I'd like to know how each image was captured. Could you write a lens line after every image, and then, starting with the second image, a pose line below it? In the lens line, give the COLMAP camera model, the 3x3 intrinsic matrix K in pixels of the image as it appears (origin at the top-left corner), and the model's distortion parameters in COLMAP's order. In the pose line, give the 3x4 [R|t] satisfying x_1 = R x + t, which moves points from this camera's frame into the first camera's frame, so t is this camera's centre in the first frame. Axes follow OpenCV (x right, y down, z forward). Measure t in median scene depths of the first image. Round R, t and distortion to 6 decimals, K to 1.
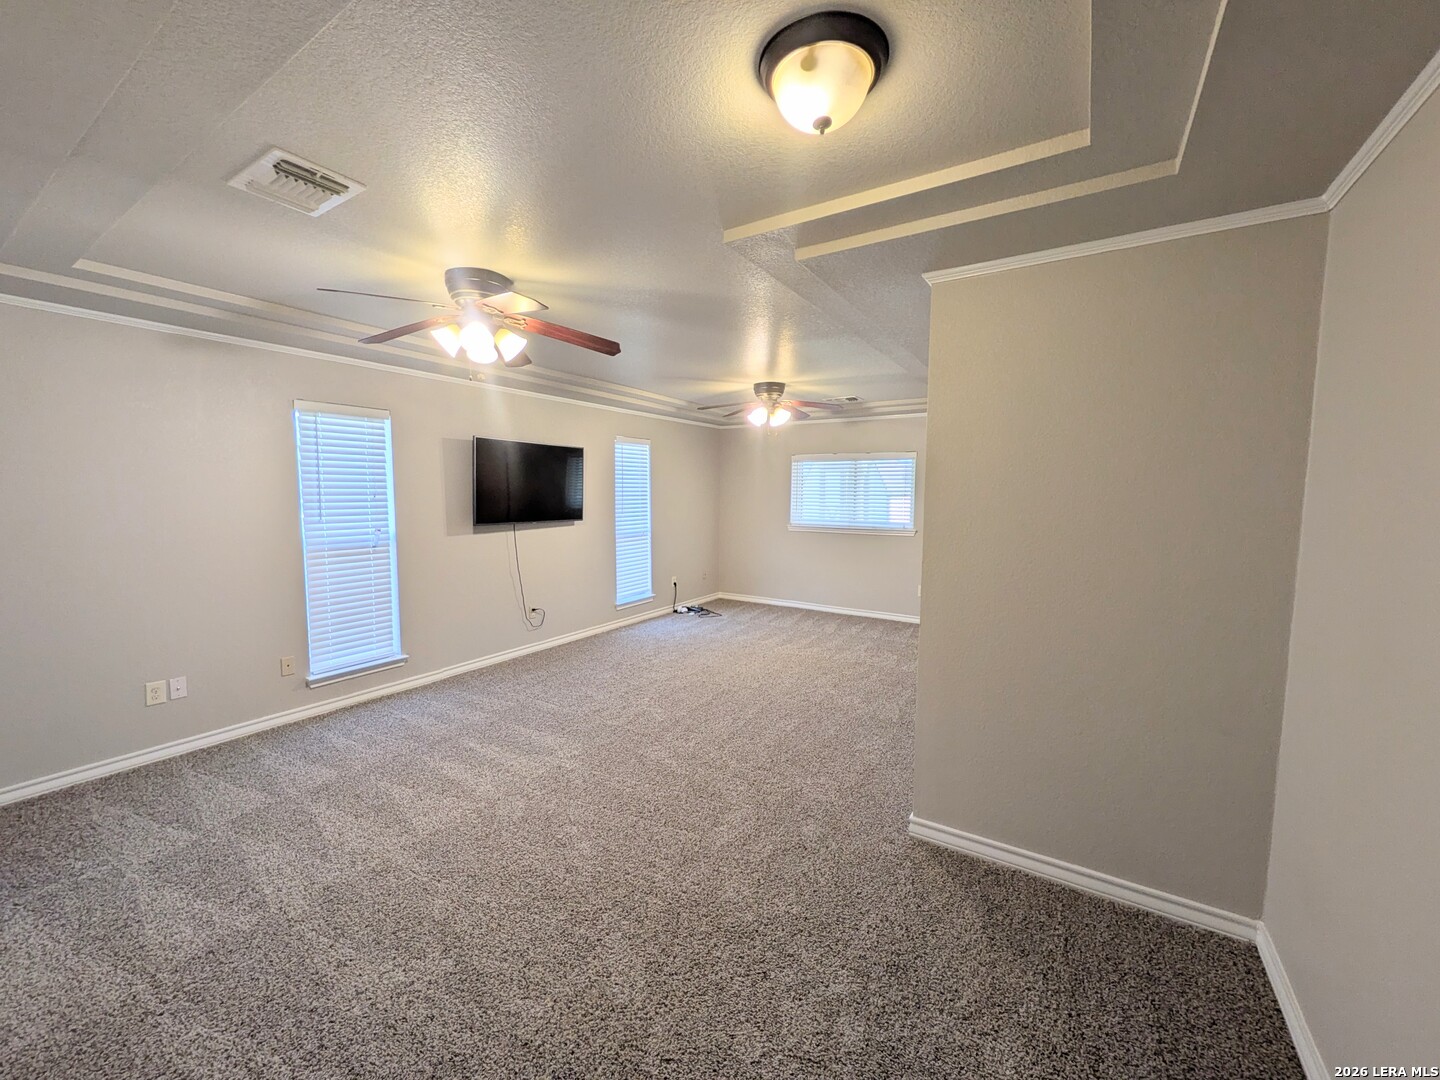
lens RADIAL K [[571.0, 0, 714.4], [0, 571.0, 540.1], [0, 0, 1]] dist [-0.000654, -0.000828]
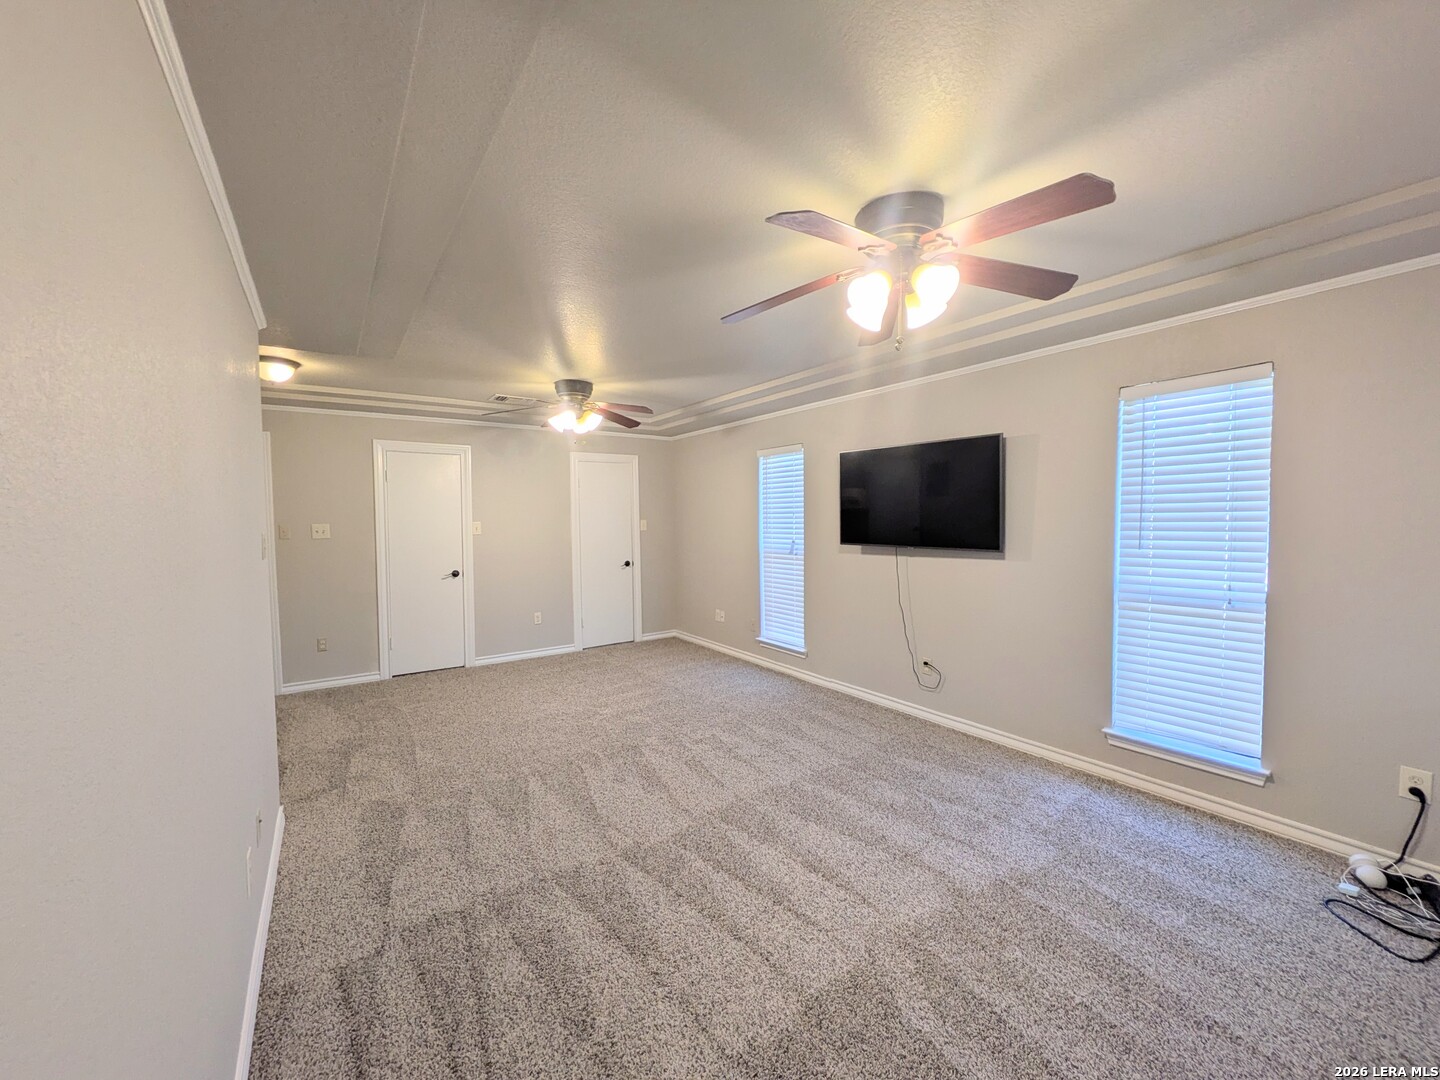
lens RADIAL K [[571.9, 0, 715.3], [0, 571.9, 540.4], [0, 0, 1]] dist [-0.000063, -0.000550]
pose [[-0.390777, 0.033986, -0.919858, 0.497256], [-0.071532, 0.995175, 0.067158, -0.072851], [0.917702, 0.092043, -0.386461, 1.050367]]
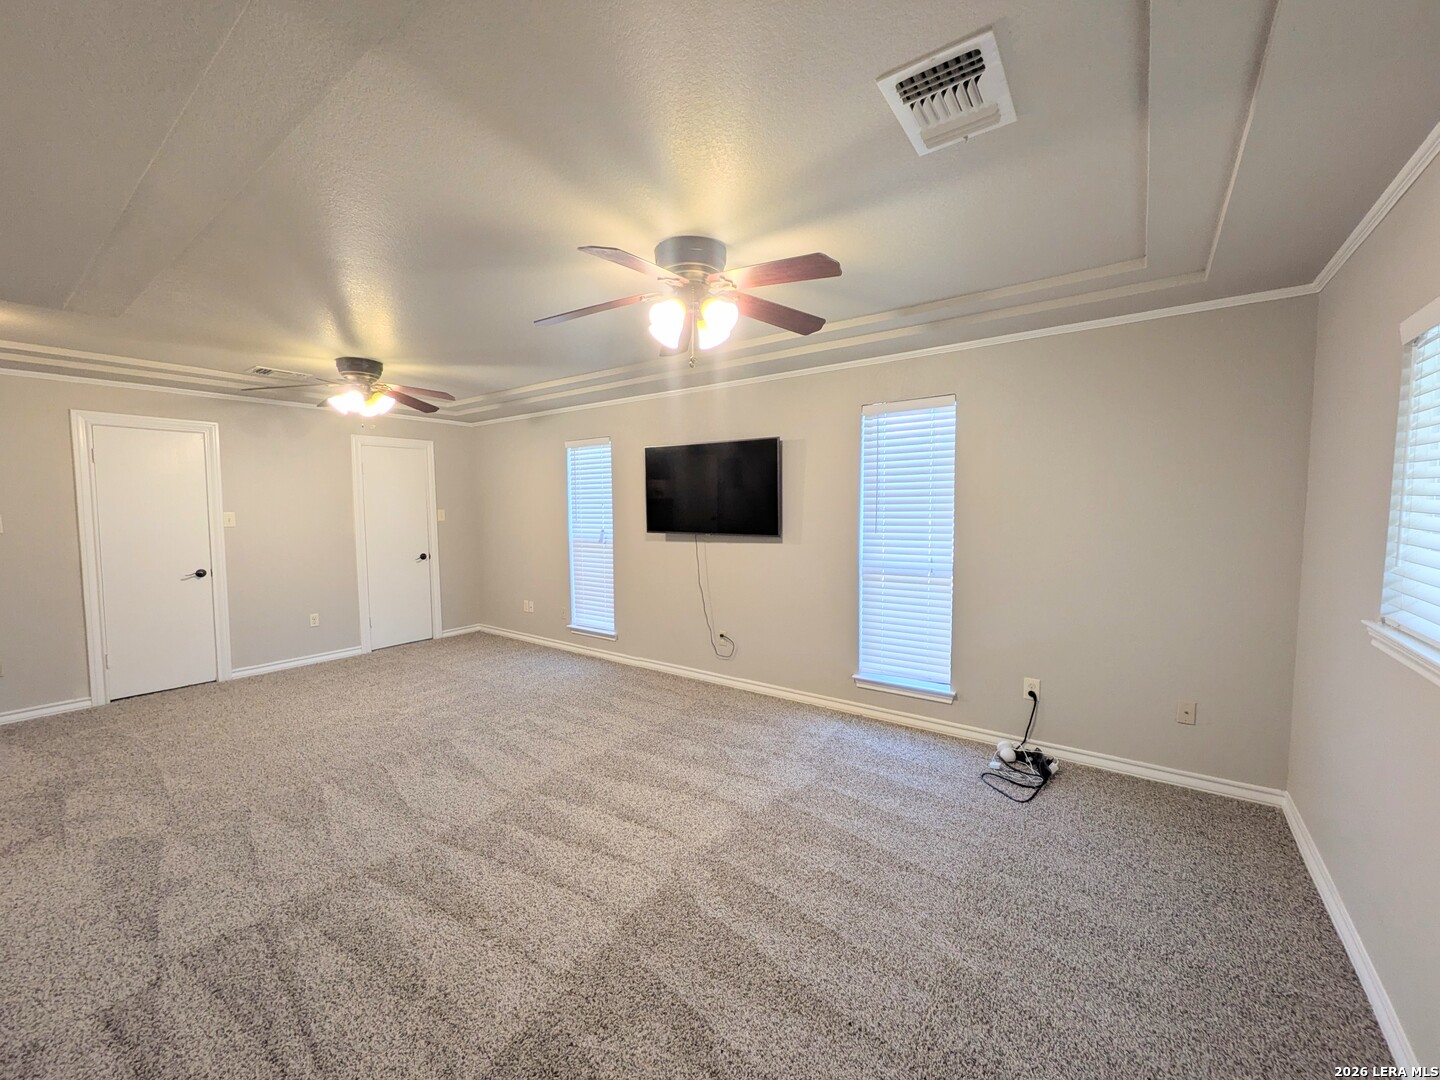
lens RADIAL K [[571.9, 0, 715.3], [0, 571.9, 540.4], [0, 0, 1]] dist [-0.000063, -0.000550]
pose [[-0.066498, 0.054336, -0.996306, 0.551116], [-0.078144, 0.995166, 0.059490, -0.073831], [0.994722, 0.081811, -0.061930, 1.060717]]
